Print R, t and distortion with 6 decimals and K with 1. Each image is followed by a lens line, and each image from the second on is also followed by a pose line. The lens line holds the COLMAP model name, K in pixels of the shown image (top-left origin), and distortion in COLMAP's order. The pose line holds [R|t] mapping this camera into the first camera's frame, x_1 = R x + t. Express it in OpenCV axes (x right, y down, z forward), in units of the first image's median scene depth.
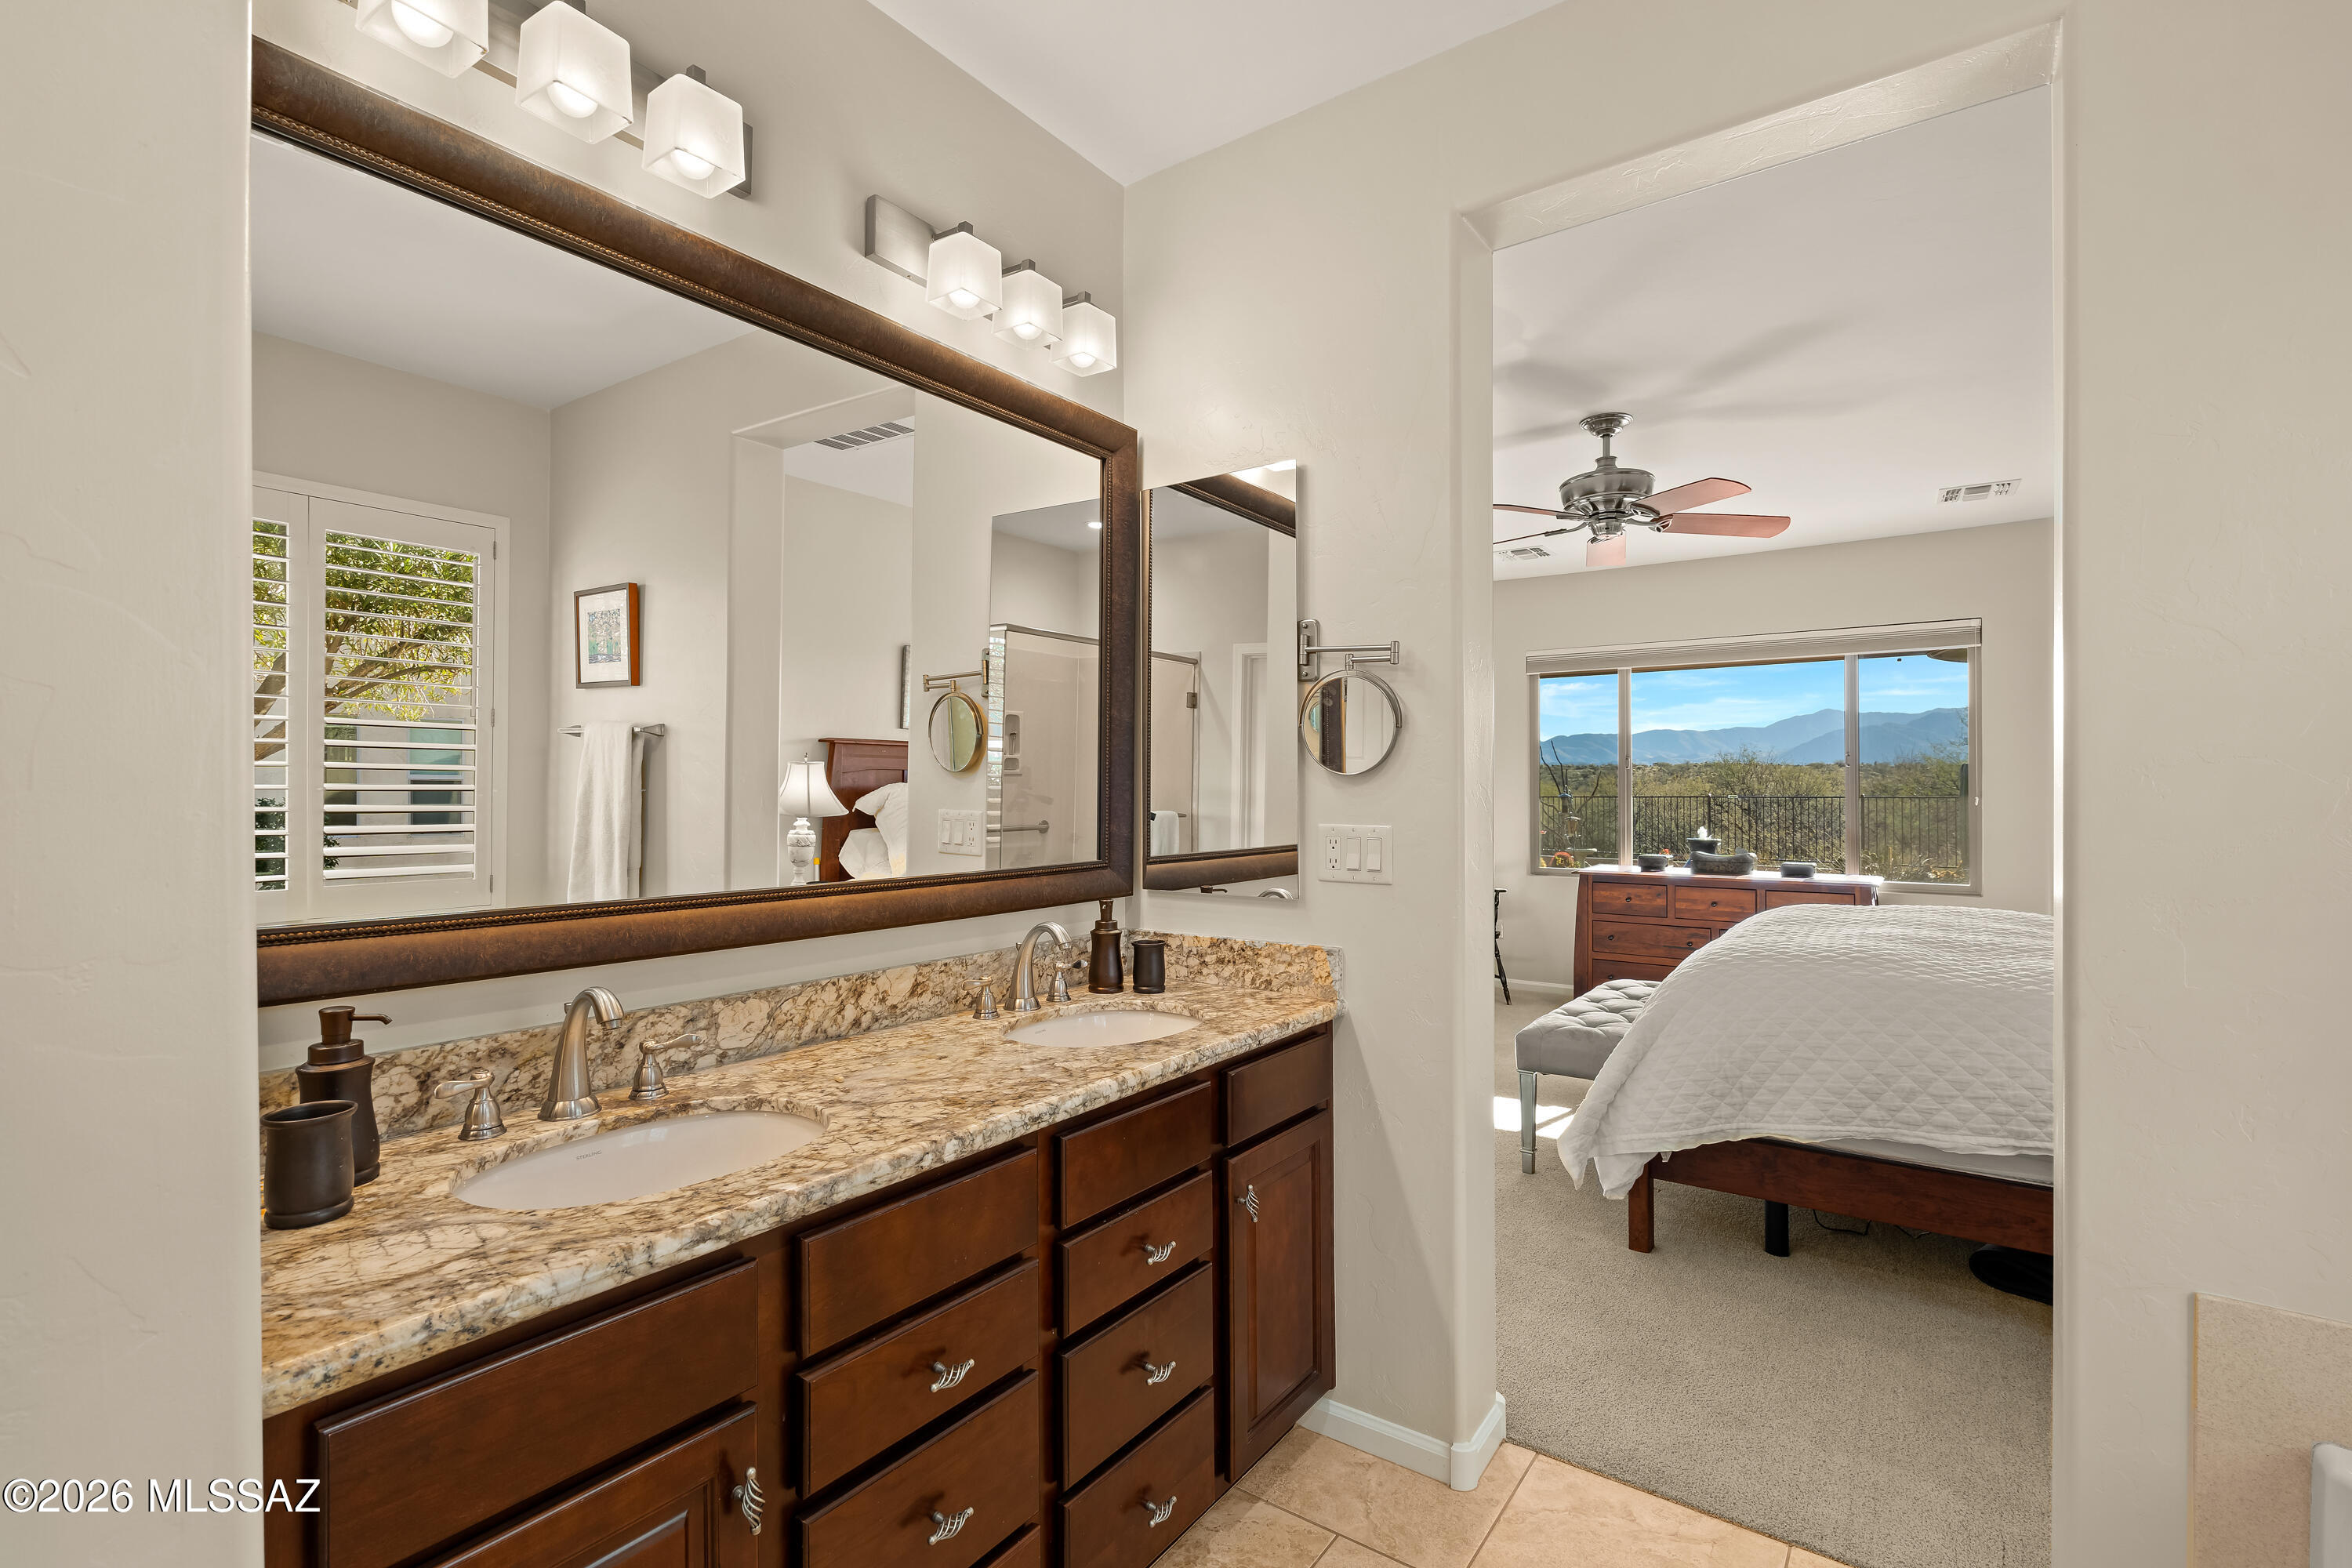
lens RADIAL K [[1072.4, 0, 1175.4], [0, 1072.4, 785.4], [0, 0, 1]] dist [-0.002929, 0.001321]
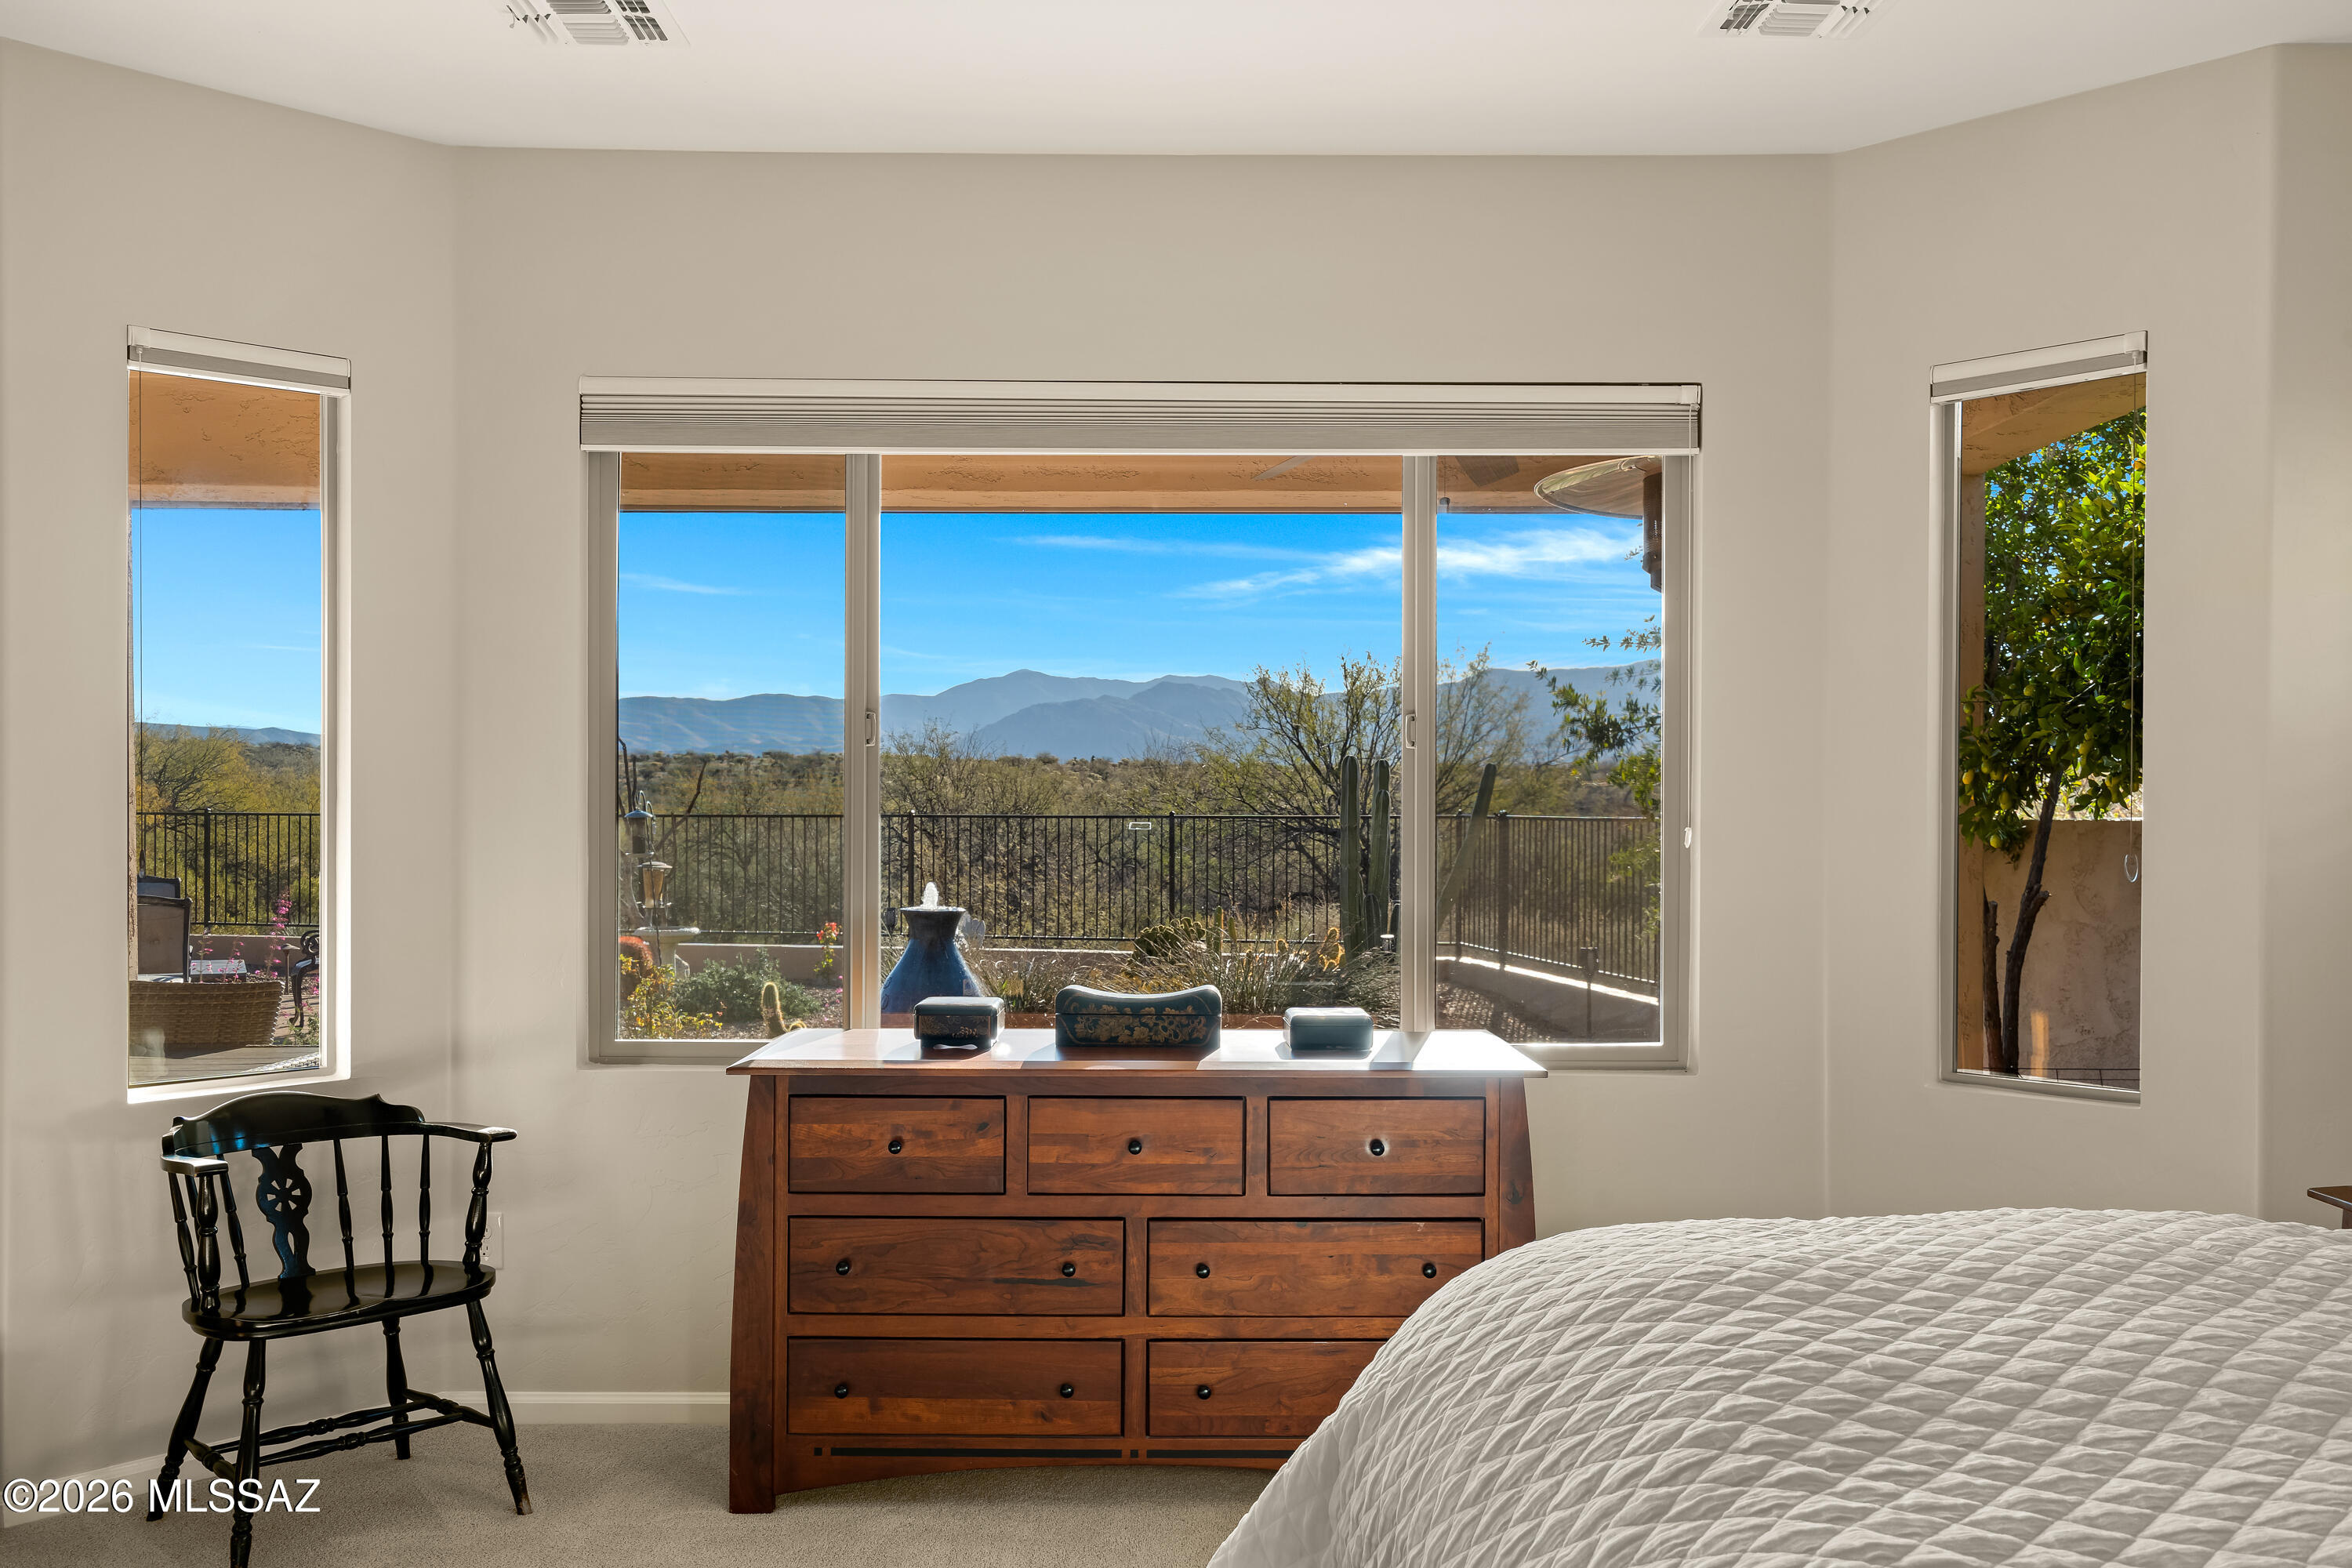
lens RADIAL K [[2008.5, 0, 1178.4], [0, 2008.5, 818.2], [0, 0, 1]] dist [0.012678, -0.003239]
pose [[0.811165, -0.002056, 0.584813, 0.135610], [-0.006049, 0.999911, 0.011906, -0.000698], [-0.584785, -0.013195, 0.811081, 0.454898]]
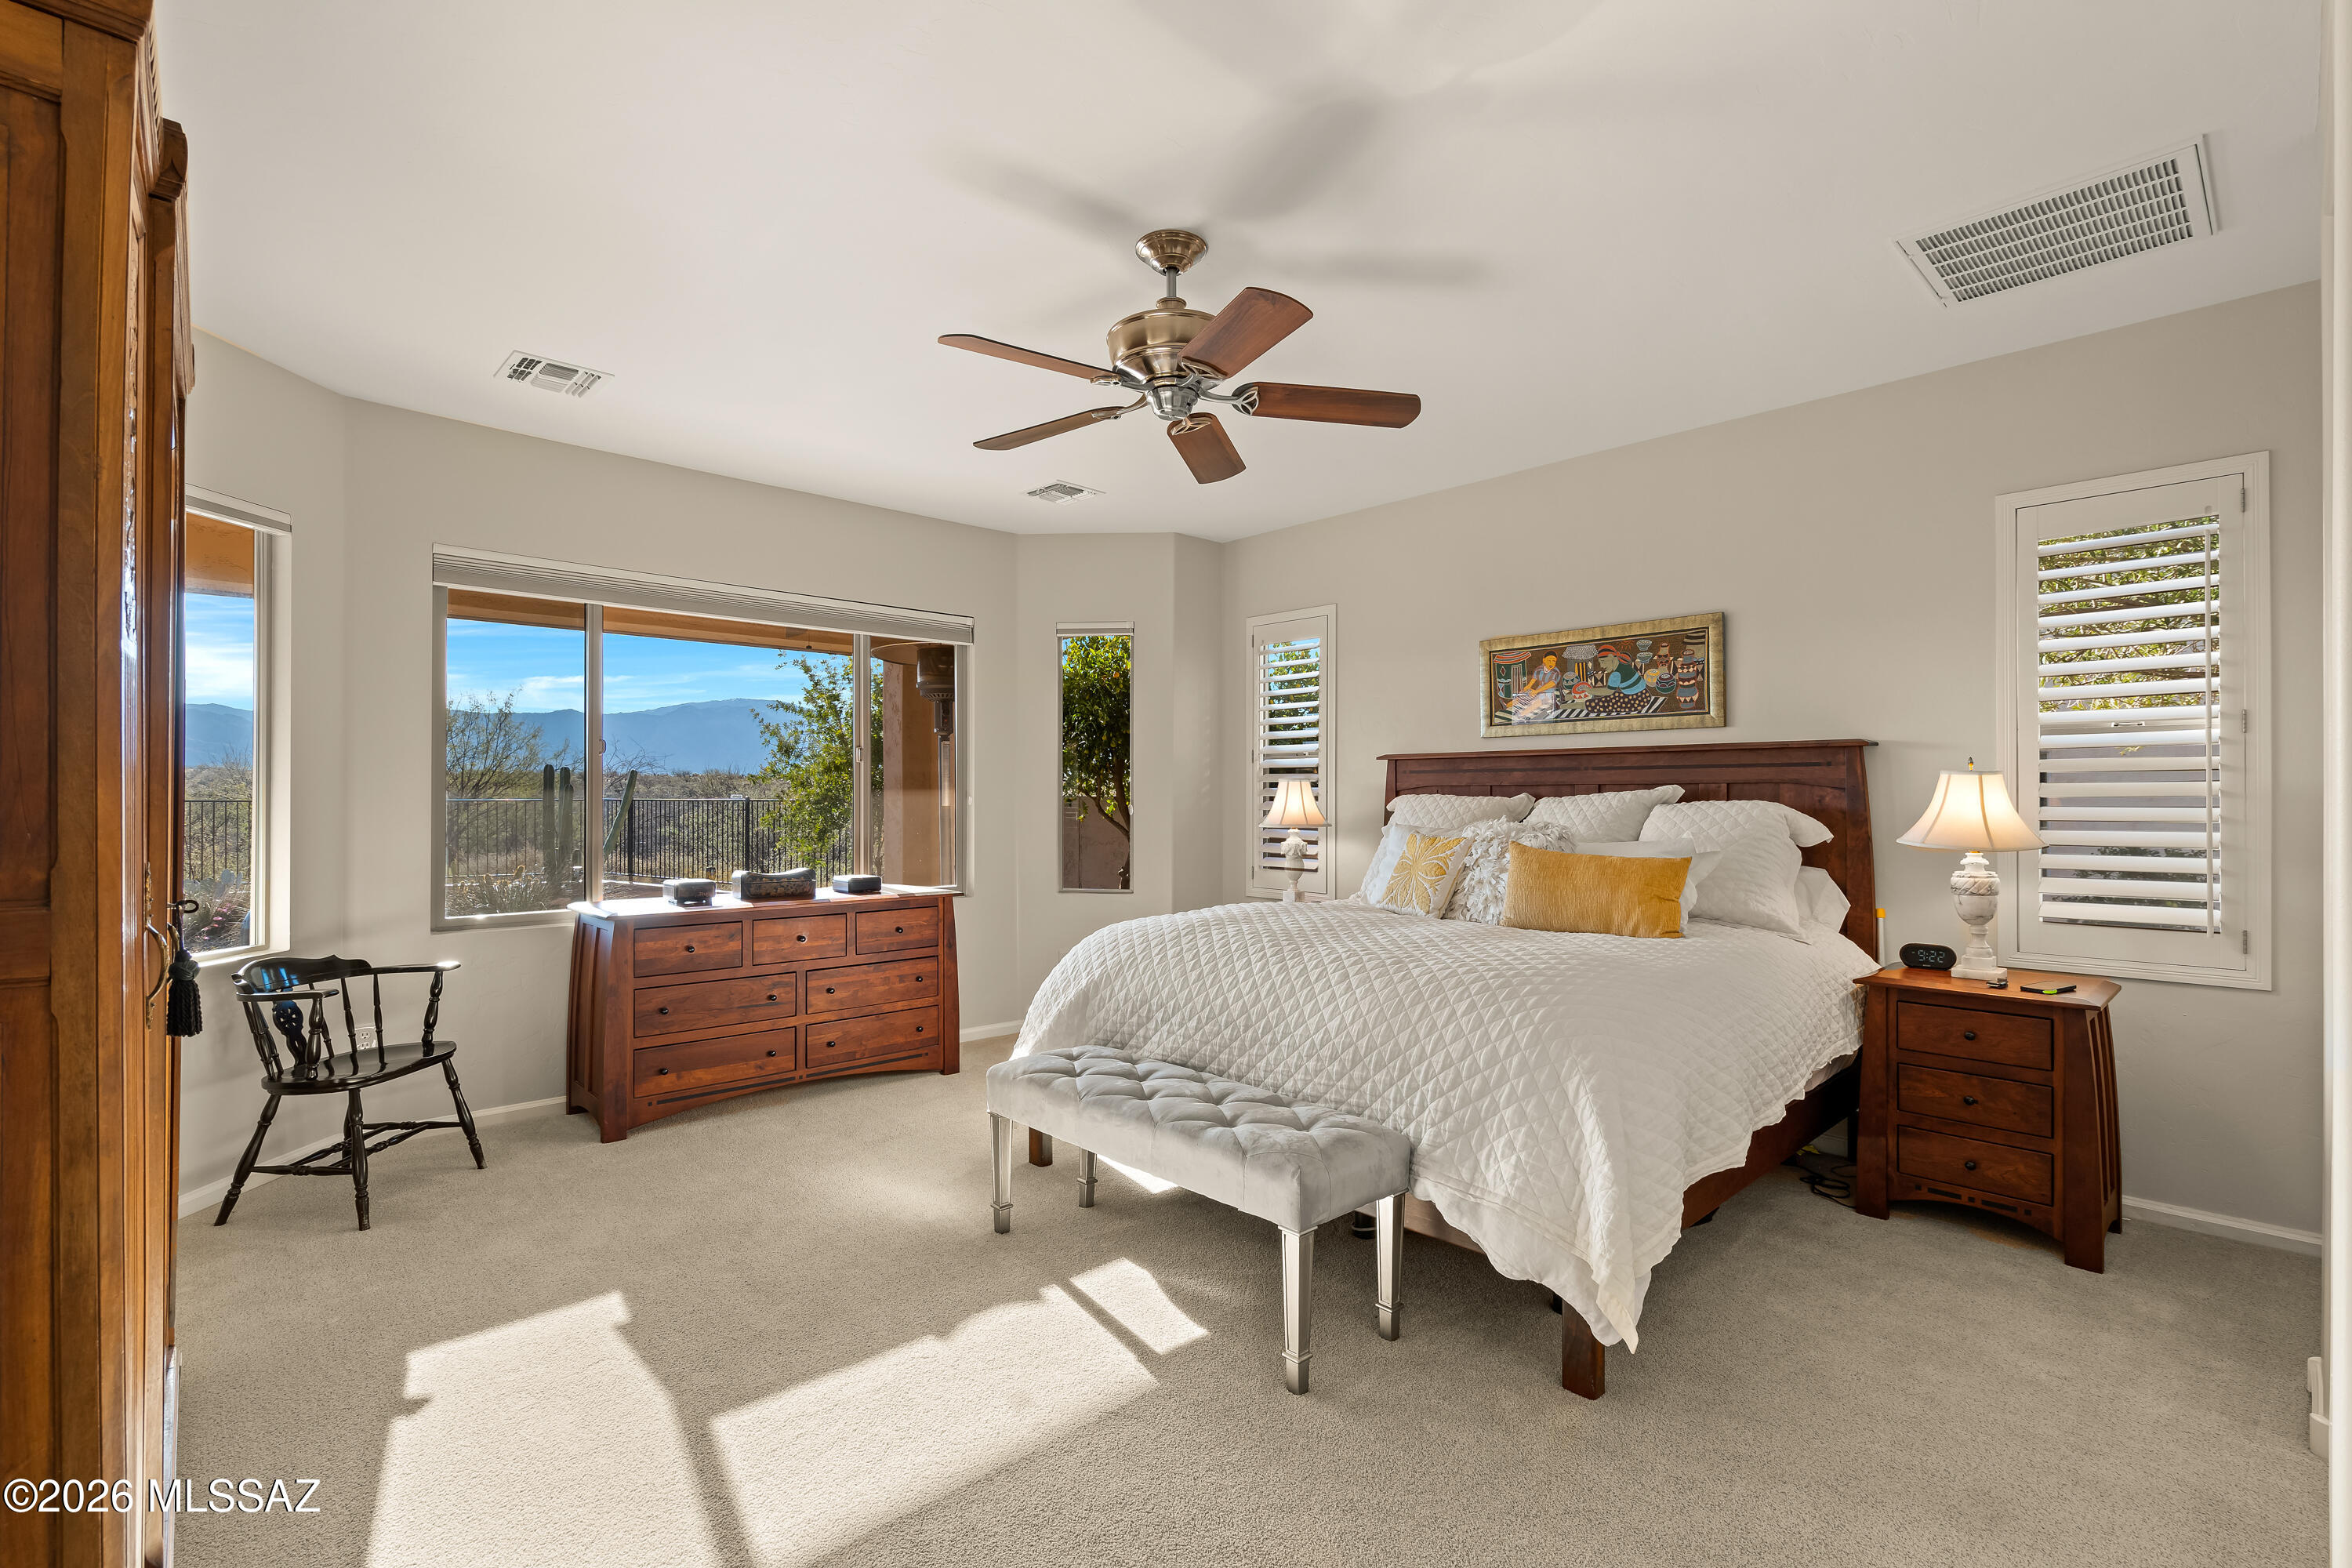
lens RADIAL K [[1072.4, 0, 1175.5], [0, 1072.4, 789.9], [0, 0, 1]] dist [-0.002929, 0.001321]
pose [[0.188644, 0.005717, 0.982029, -0.180115], [-0.007068, 0.999965, -0.004463, 0.007327], [-0.982020, -0.006099, 0.188677, 0.571685]]
